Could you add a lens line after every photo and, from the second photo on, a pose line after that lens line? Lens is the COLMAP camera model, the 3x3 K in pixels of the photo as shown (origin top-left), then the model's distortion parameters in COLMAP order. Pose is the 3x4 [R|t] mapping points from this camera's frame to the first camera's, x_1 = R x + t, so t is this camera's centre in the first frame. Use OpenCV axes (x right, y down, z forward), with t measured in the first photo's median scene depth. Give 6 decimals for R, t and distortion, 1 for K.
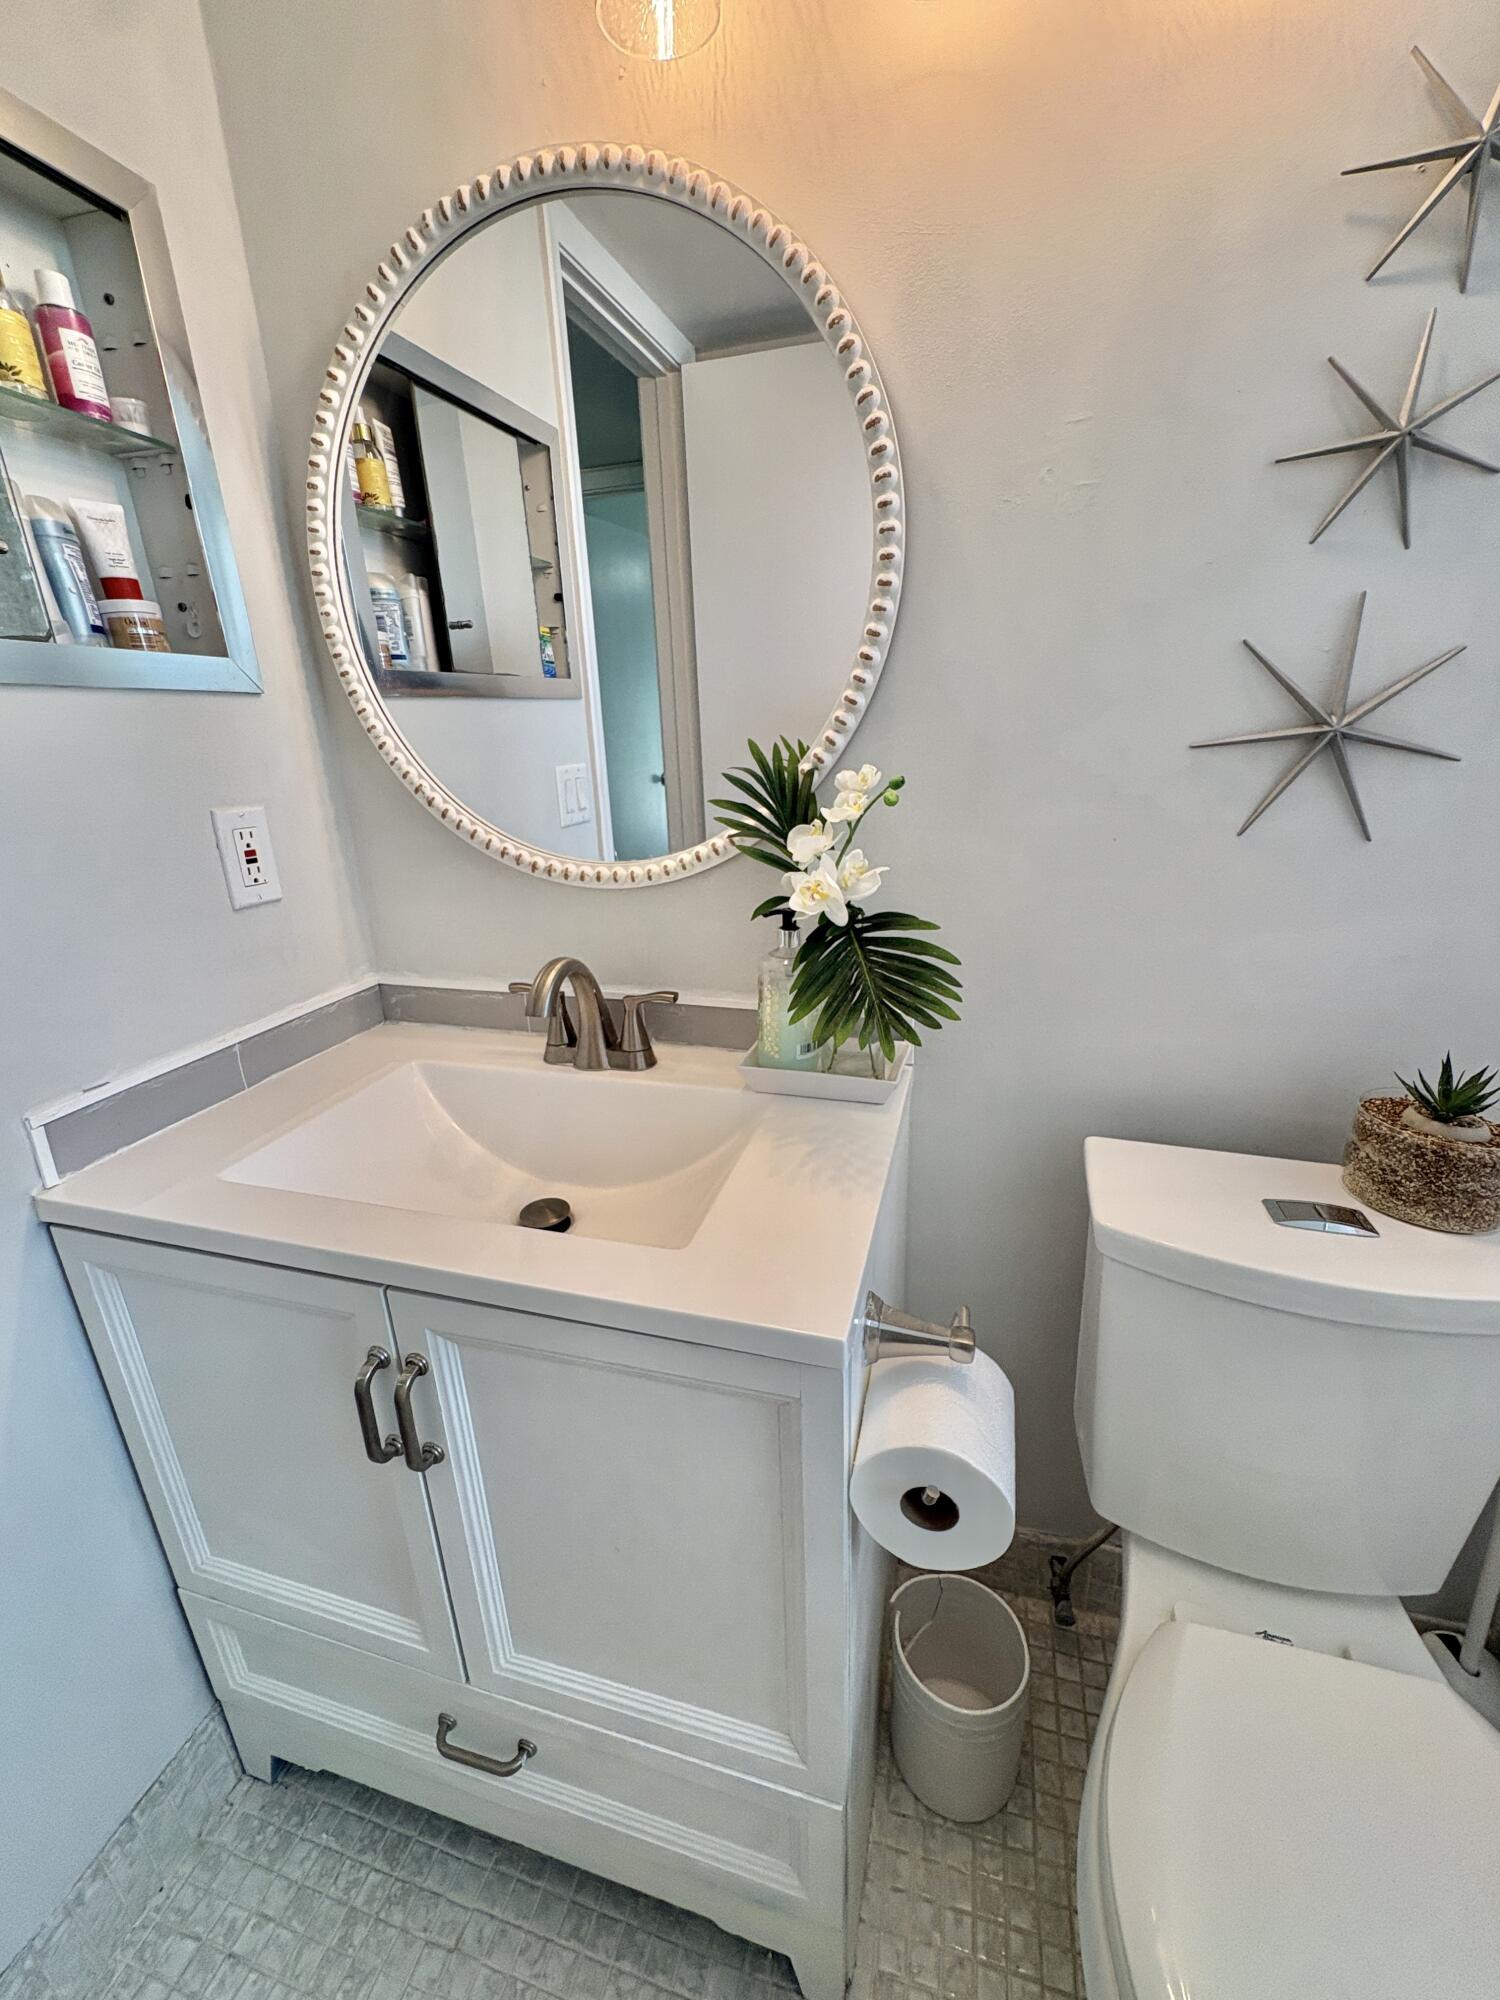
lens RADIAL K [[796.0, 0, 750.0], [0, 796.0, 1000.0], [0, 0, 1]] dist [-0.001595, 0.000348]
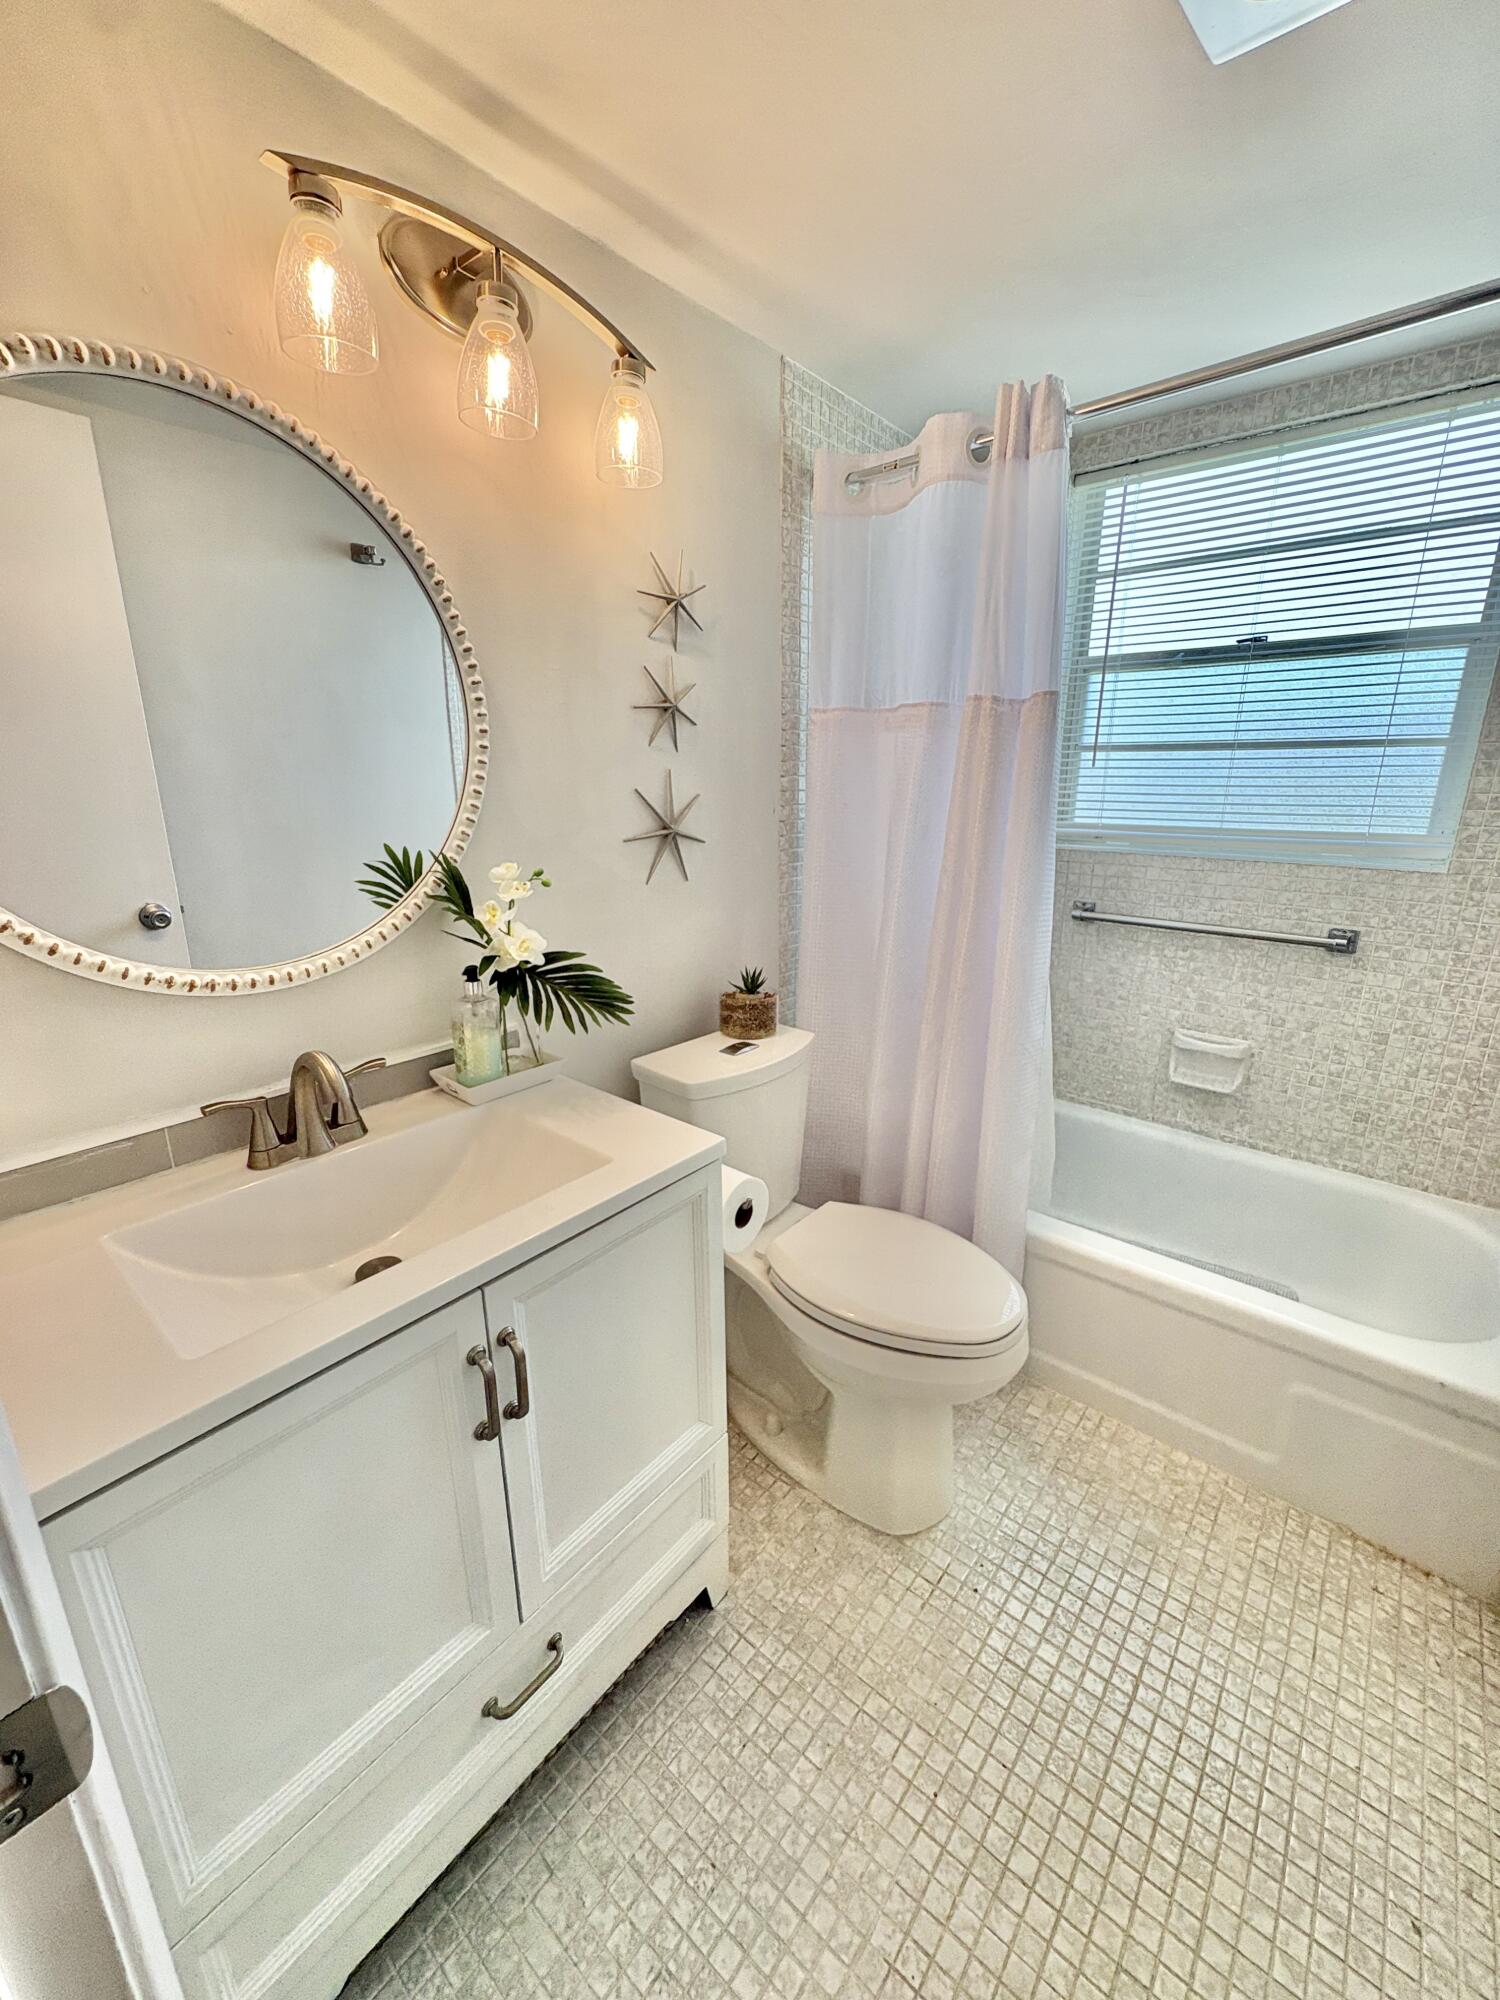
lens RADIAL K [[796.0, 0, 750.0], [0, 796.0, 1000.0], [0, 0, 1]] dist [-0.001595, 0.000348]
pose [[0.407676, -0.226080, 0.884697, -1.115853], [0.280493, 0.953028, 0.114289, -0.091144], [-0.868979, 0.201558, 0.451940, -0.044645]]
